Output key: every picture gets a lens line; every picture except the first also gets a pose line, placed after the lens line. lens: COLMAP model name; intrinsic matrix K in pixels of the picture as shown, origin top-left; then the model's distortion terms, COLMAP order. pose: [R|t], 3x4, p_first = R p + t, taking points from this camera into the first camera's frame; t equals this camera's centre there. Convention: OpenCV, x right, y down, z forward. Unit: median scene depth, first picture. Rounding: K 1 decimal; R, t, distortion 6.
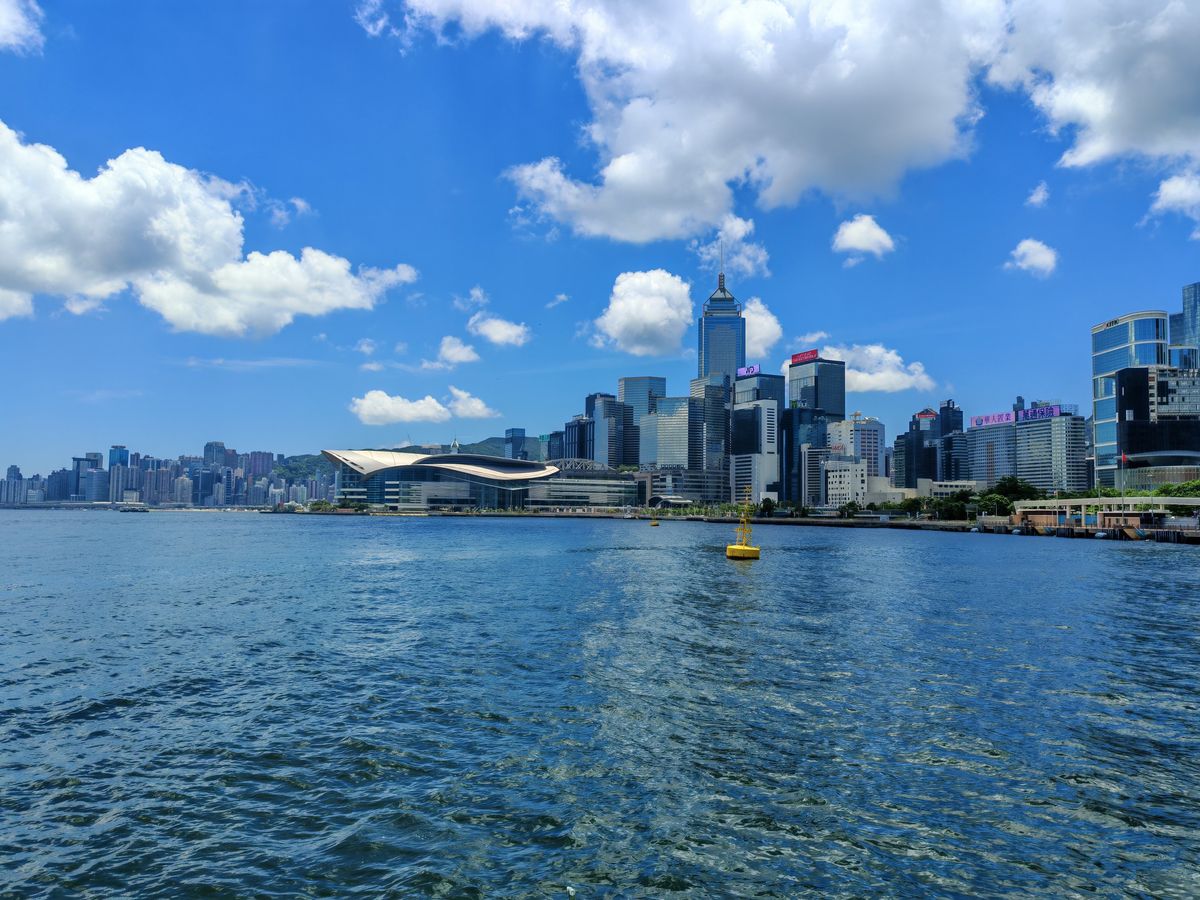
lens RADIAL K [[926.0, 0, 600.0], [0, 926.0, 450.0], [0, 0, 1]] dist [0.013537, 0.007590]
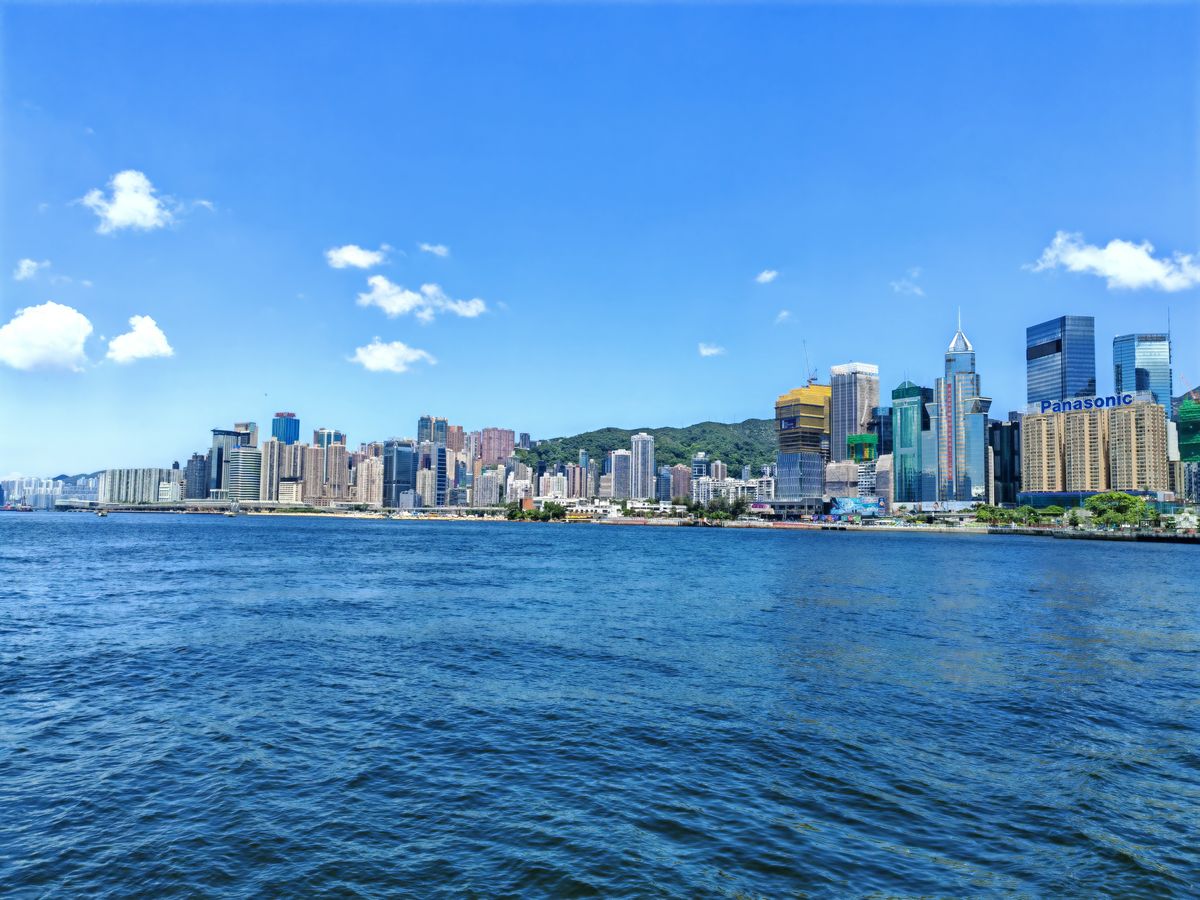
lens RADIAL K [[926.0, 0, 600.0], [0, 926.0, 450.0], [0, 0, 1]] dist [0.013537, 0.007590]
pose [[0.968825, -0.011000, -0.247502, -0.151891], [0.008303, 0.999894, -0.011939, 0.030174], [0.247607, 0.009511, 0.968814, 0.440127]]
